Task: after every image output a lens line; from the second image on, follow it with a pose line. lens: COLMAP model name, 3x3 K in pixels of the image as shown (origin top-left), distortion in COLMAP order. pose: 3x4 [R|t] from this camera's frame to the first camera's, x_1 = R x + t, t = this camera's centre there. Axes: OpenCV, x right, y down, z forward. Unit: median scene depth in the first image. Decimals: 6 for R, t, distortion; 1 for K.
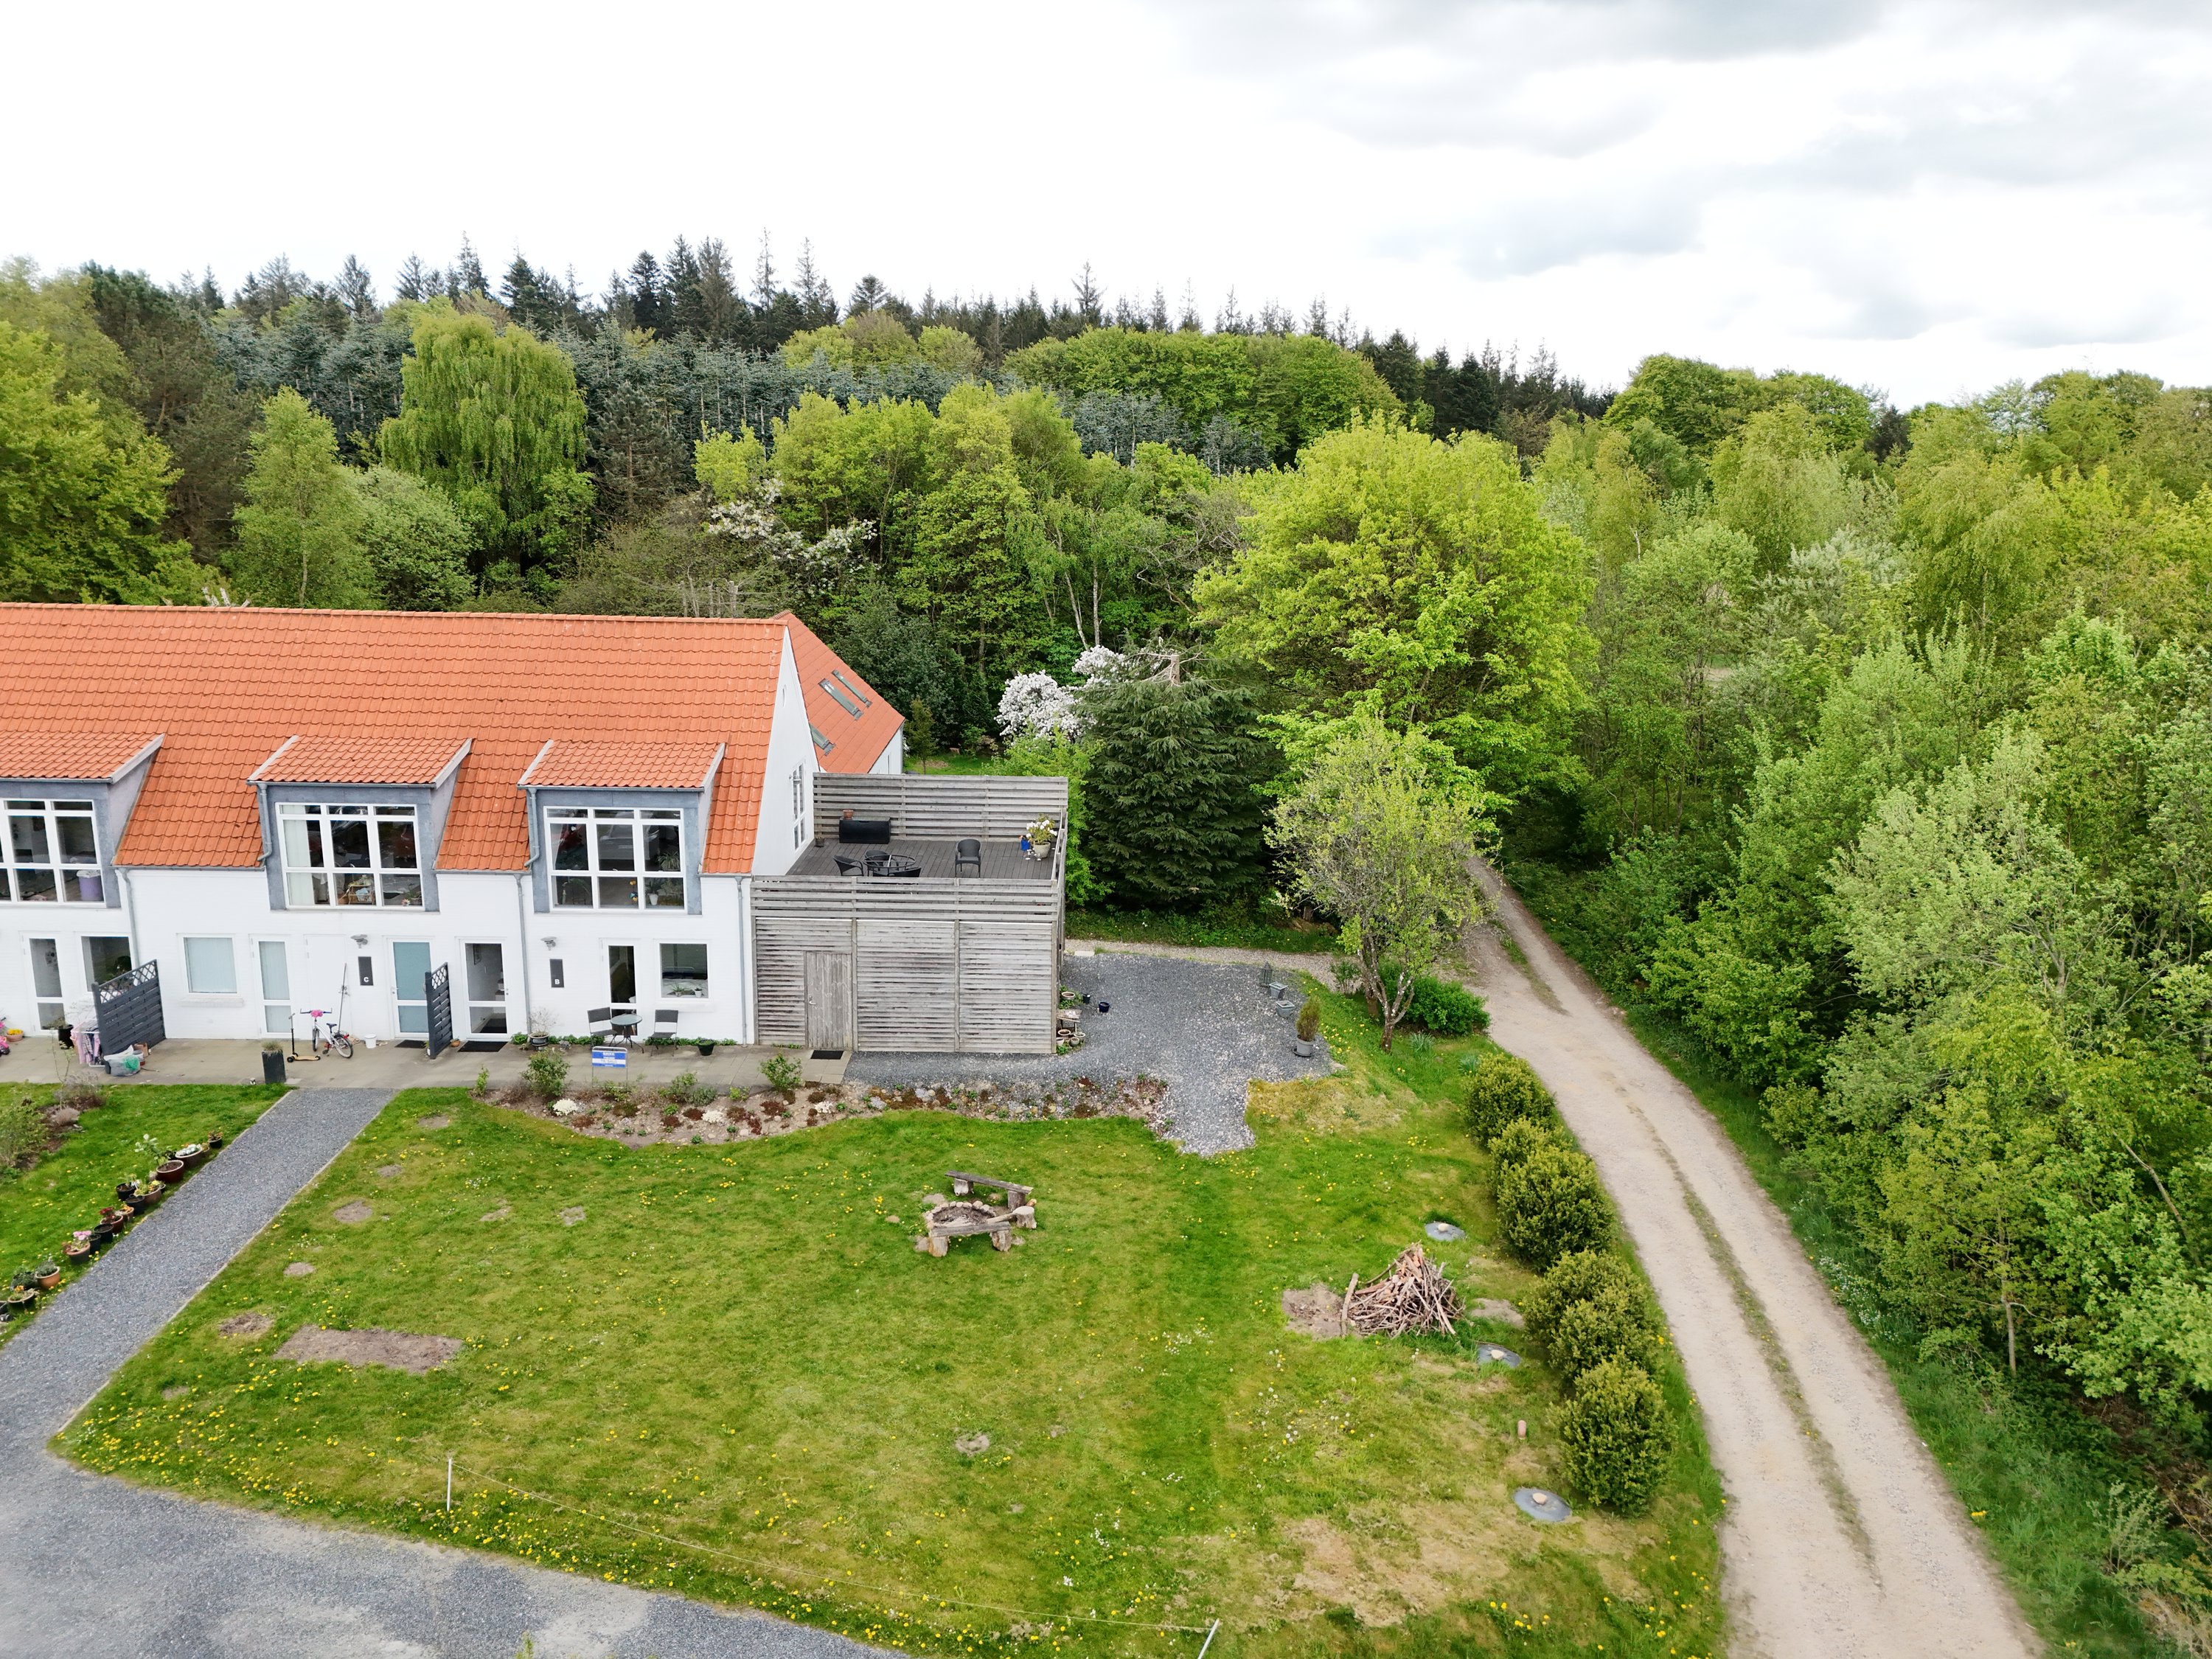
lens RADIAL K [[1609.5, 0, 1123.4], [0, 1609.5, 826.8], [0, 0, 1]] dist [0.078713, -0.065285]
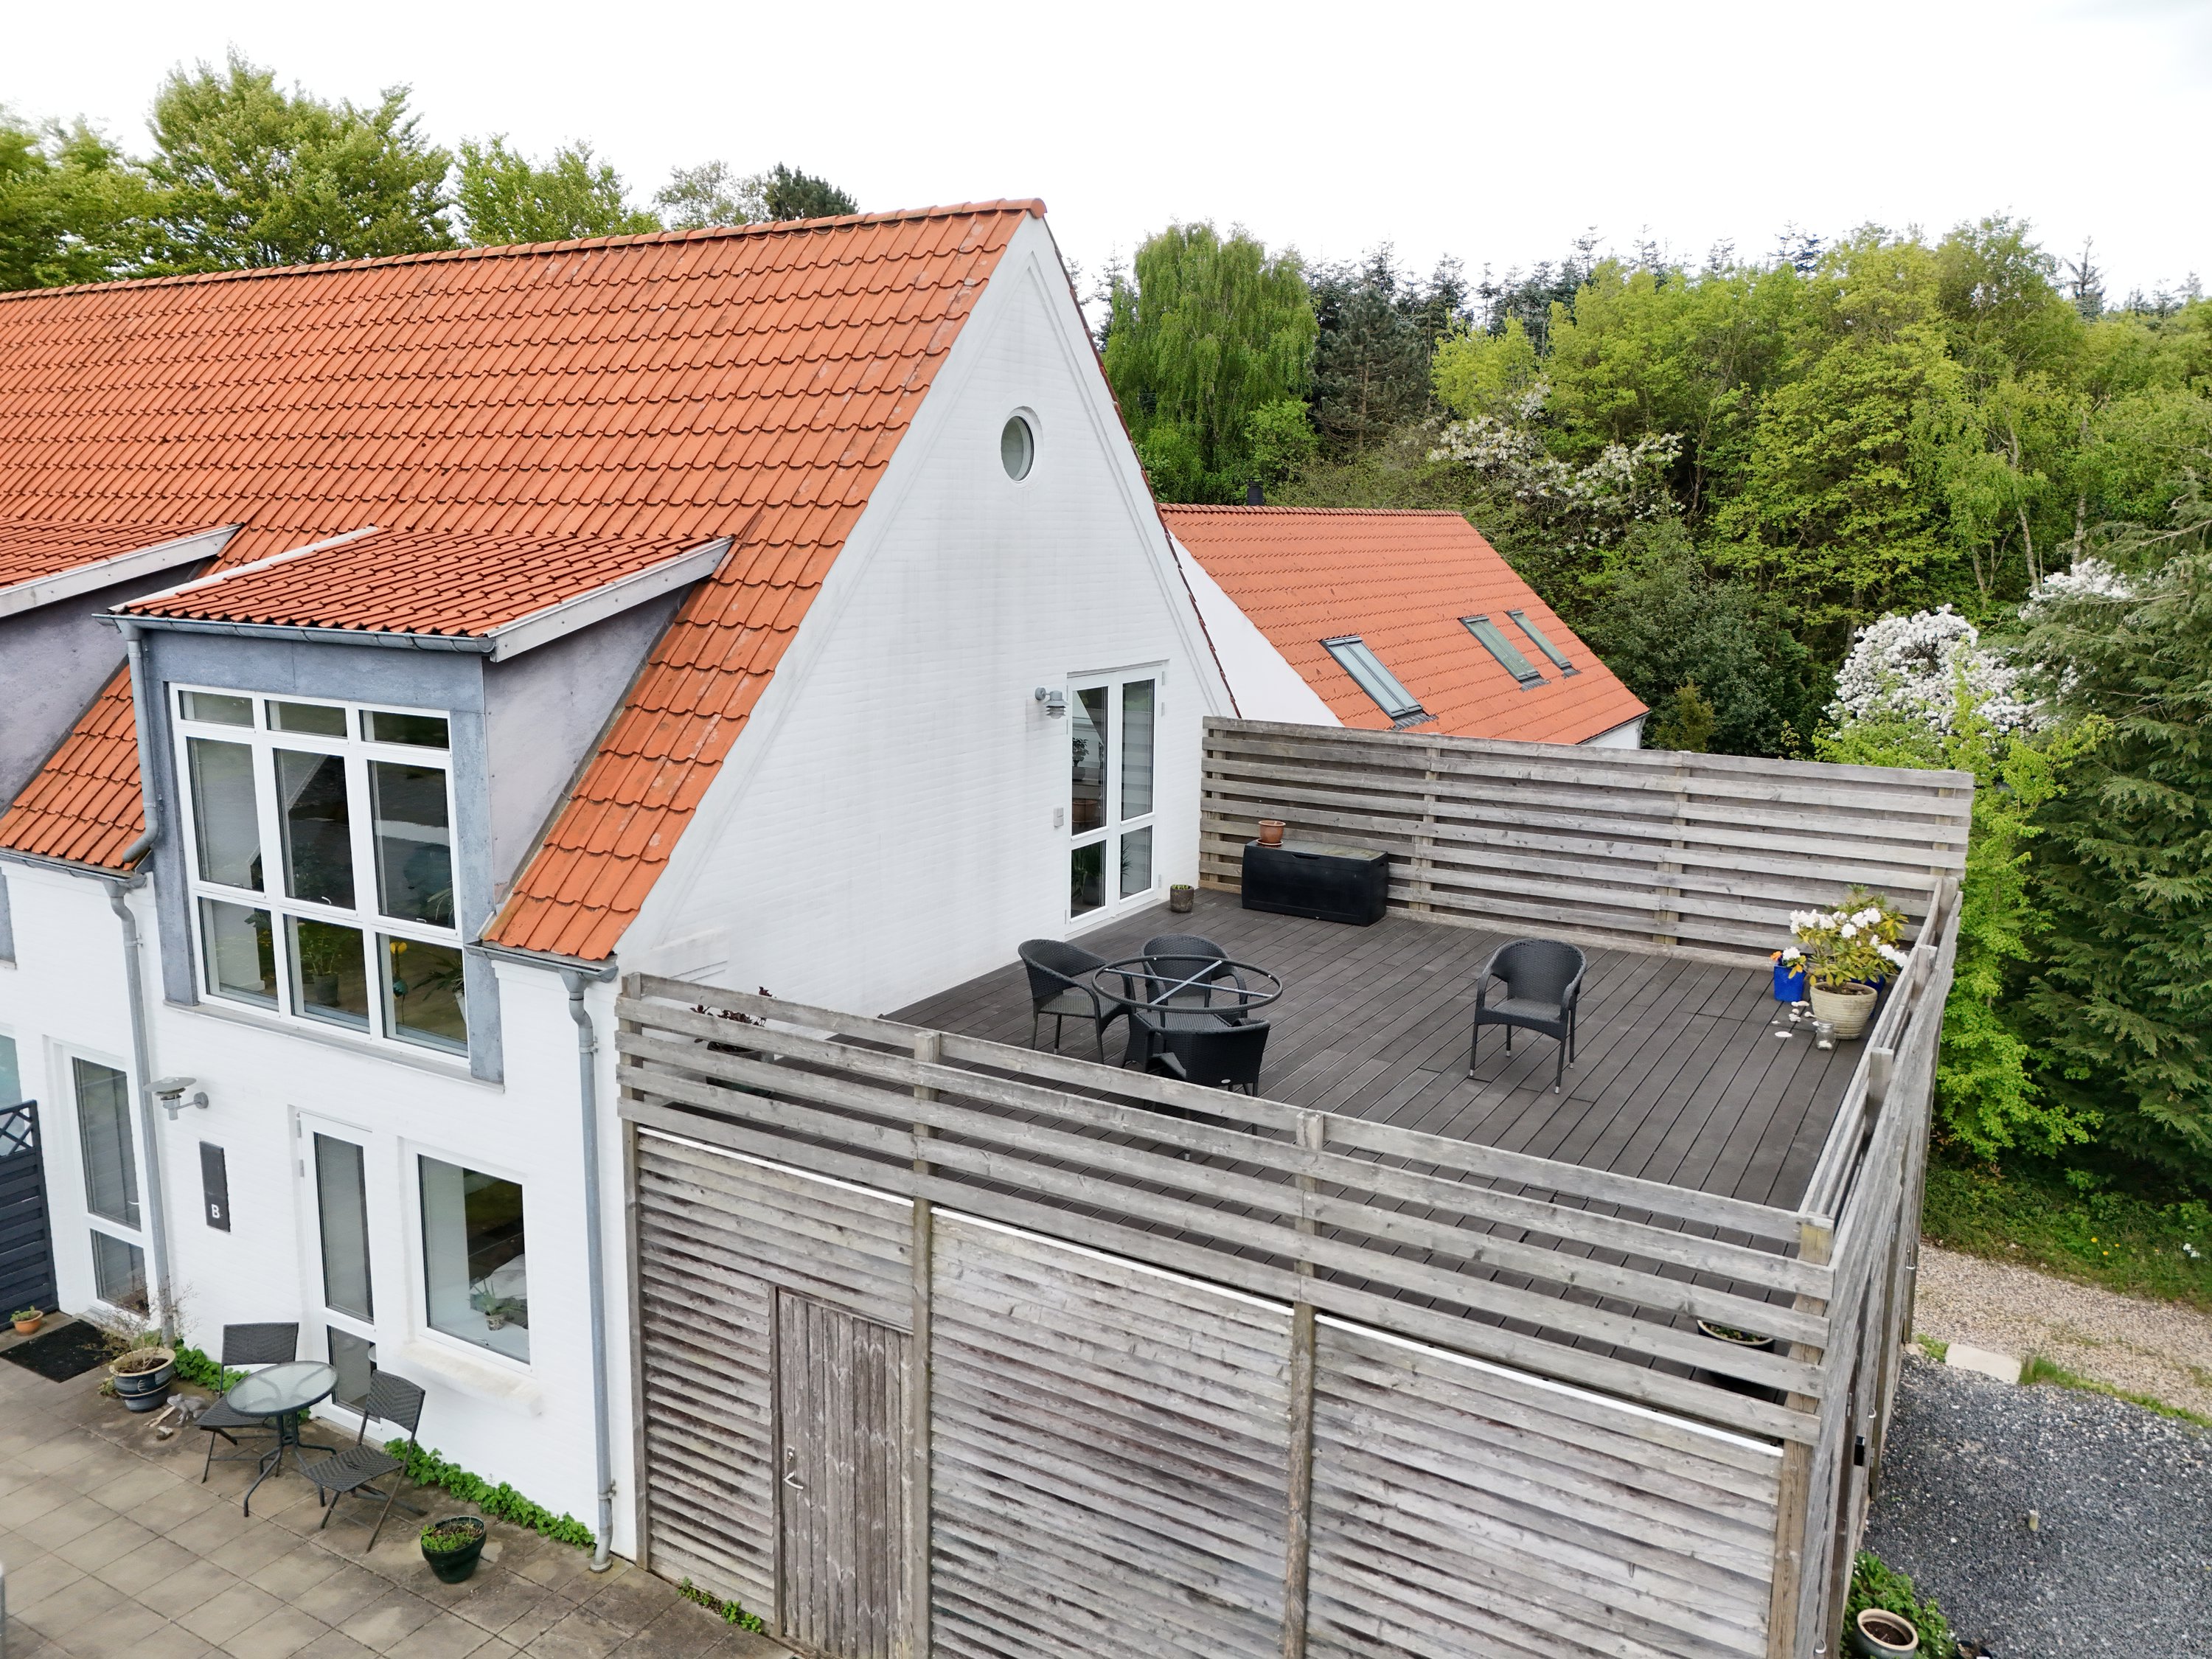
lens RADIAL K [[1609.5, 0, 1113.7], [0, 1609.5, 831.1], [0, 0, 1]] dist [0.078713, -0.065285]
pose [[0.859882, 0.086998, -0.503025, -0.022261], [-0.108989, 0.993939, -0.014407, 0.001136], [0.498723, 0.067213, 0.864152, 0.790201]]
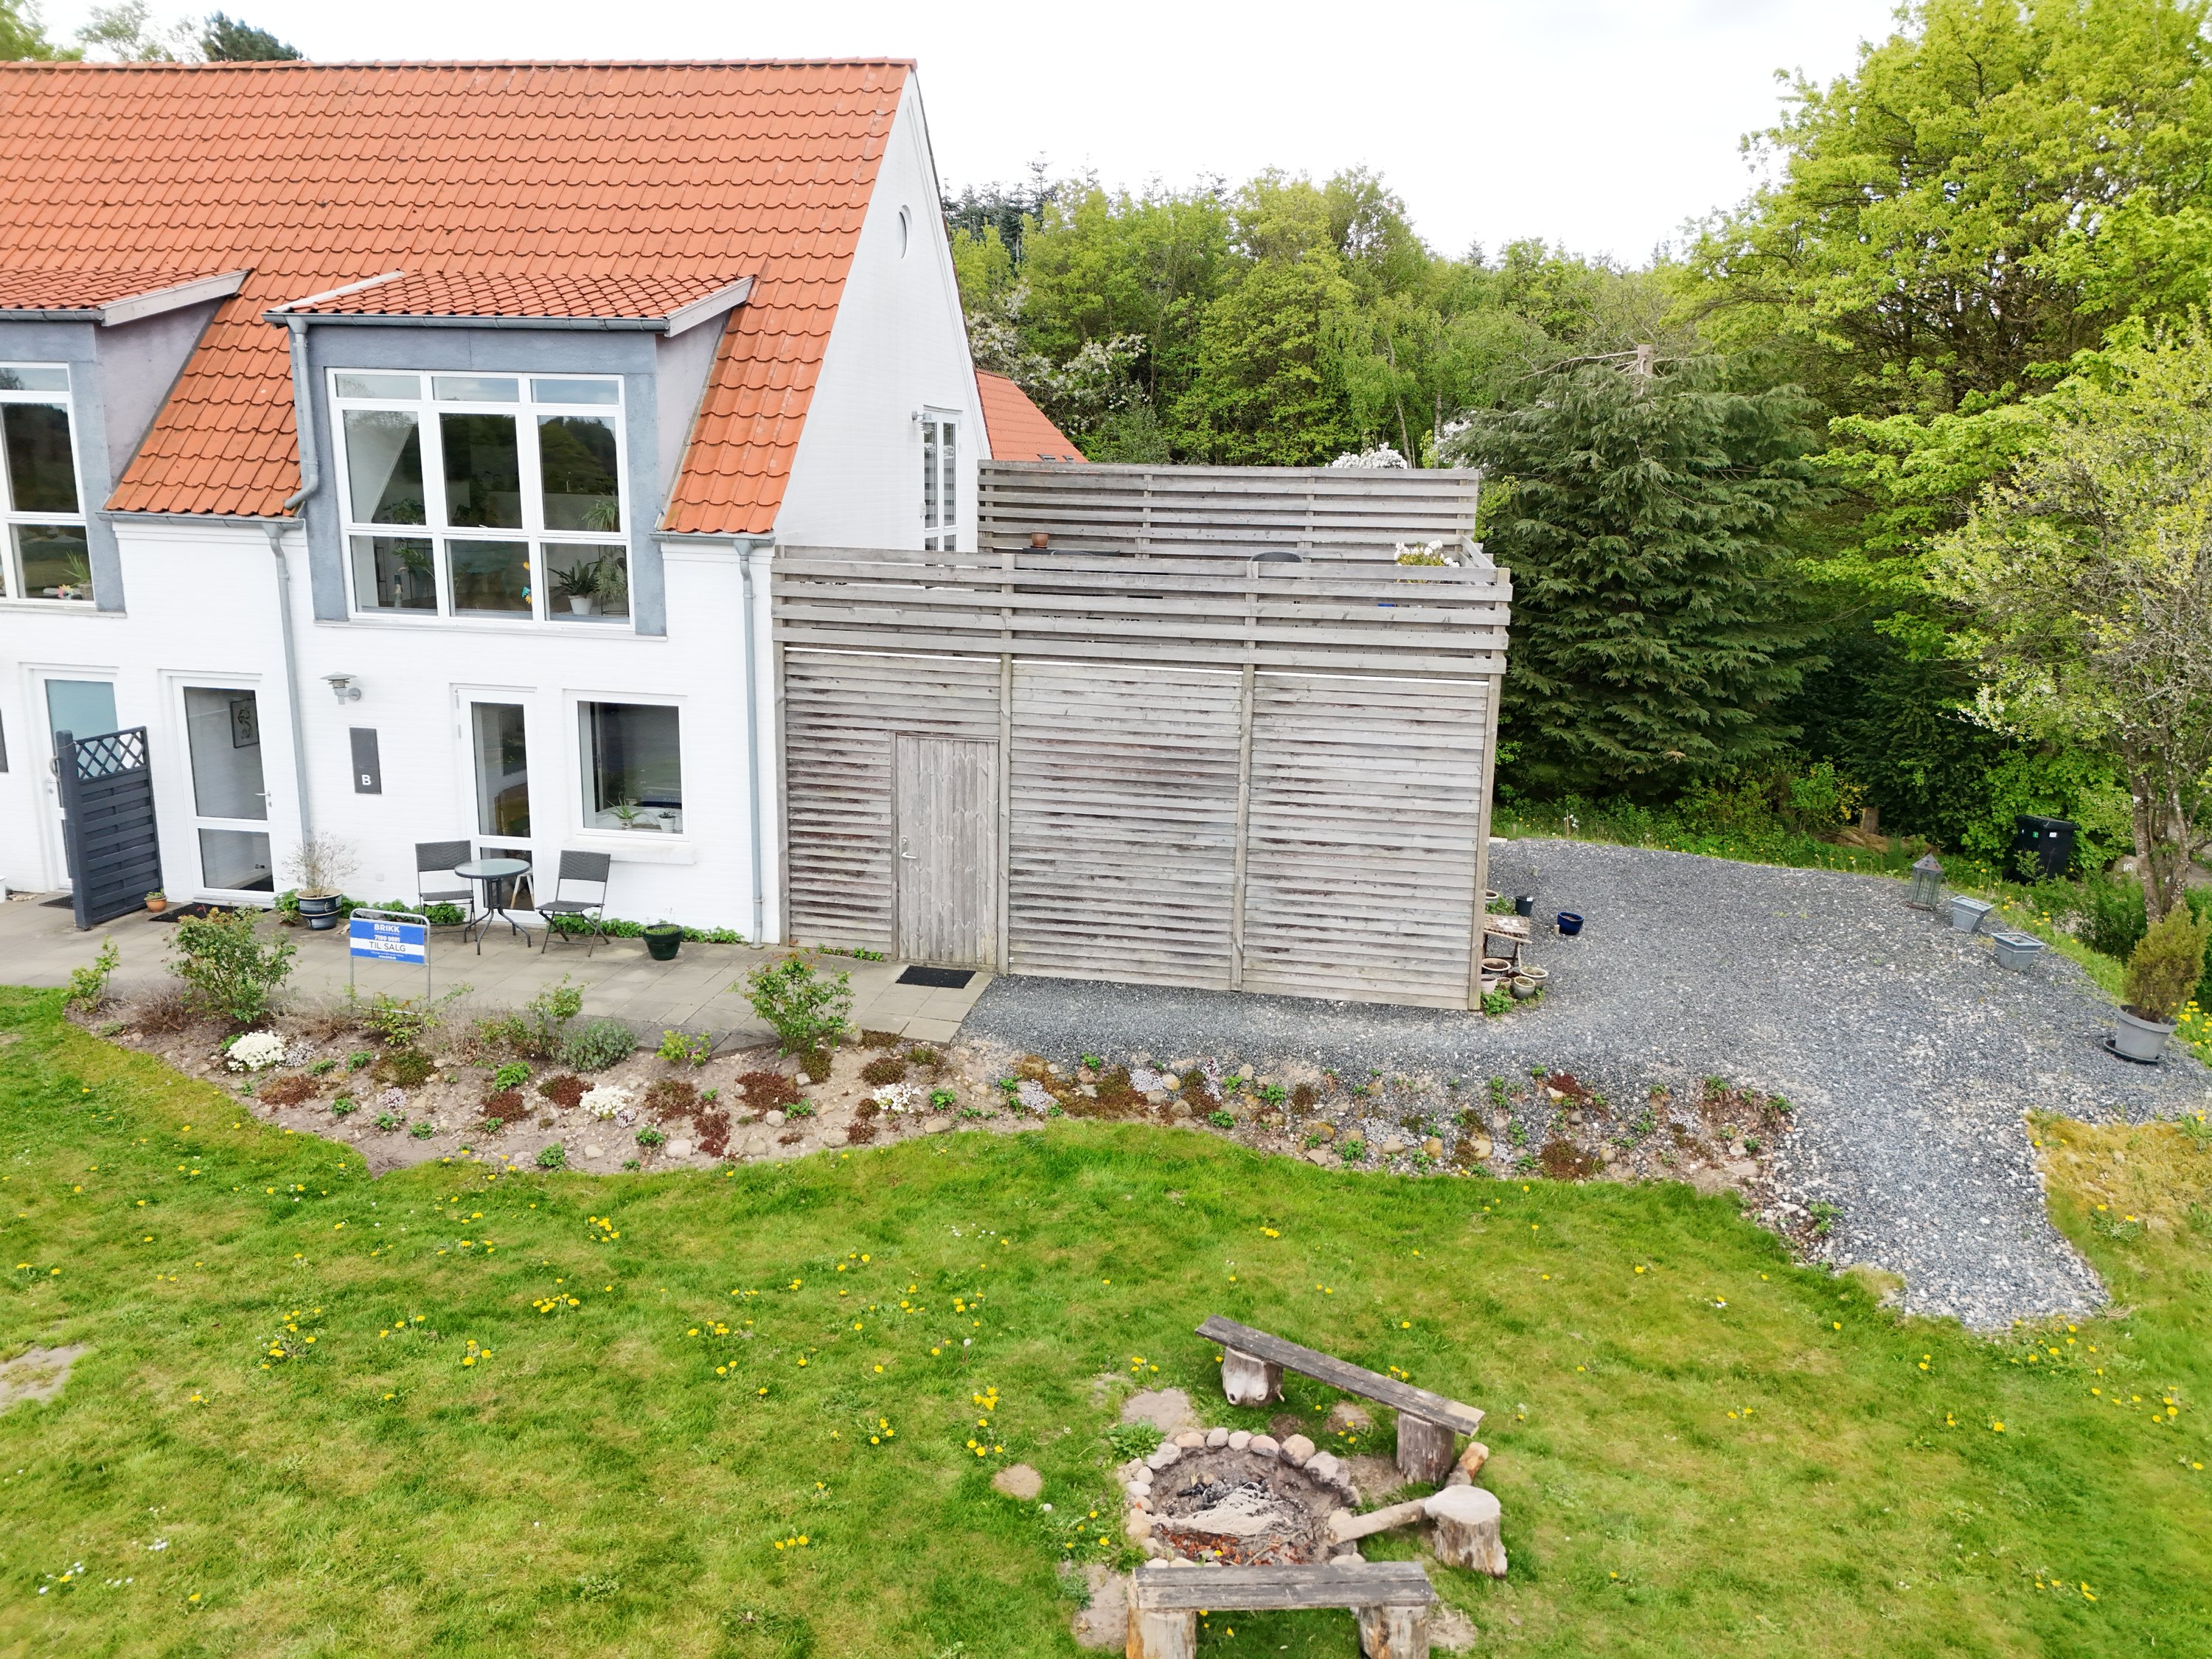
lens RADIAL K [[1609.5, 0, 1109.9], [0, 1609.5, 830.8], [0, 0, 1]] dist [0.078713, -0.065285]
pose [[0.983856, 0.042082, -0.173945, -0.065144], [-0.042915, 0.999078, -0.001024, 0.100813], [0.173741, 0.008472, 0.984755, 0.587228]]
